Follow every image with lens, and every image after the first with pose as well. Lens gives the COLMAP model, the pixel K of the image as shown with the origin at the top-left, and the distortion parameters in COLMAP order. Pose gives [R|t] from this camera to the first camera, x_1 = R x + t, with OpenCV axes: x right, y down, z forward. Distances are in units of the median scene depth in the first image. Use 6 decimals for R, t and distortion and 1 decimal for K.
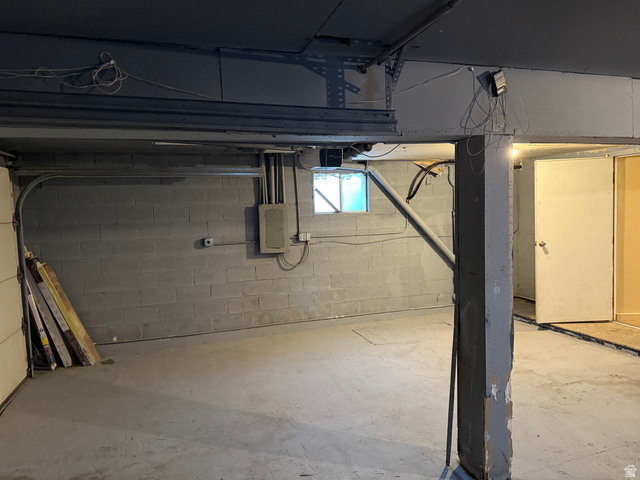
lens RADIAL K [[451.0, 0, 321.2], [0, 451.0, 242.7], [0, 0, 1]] dist [0.067609, -0.053240]
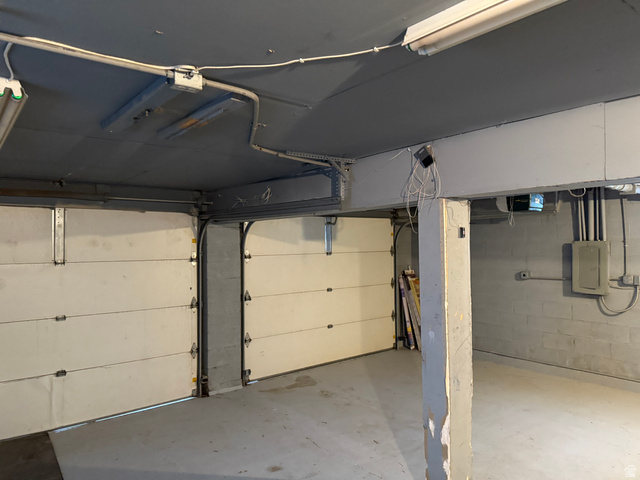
lens RADIAL K [[451.0, 0, 320.3], [0, 451.0, 237.4], [0, 0, 1]] dist [0.067609, -0.053240]
pose [[0.348702, 0.012668, -0.937148, 0.590266], [-0.065577, 0.997788, -0.010913, -0.046306], [0.934937, 0.065261, 0.348761, 0.148366]]
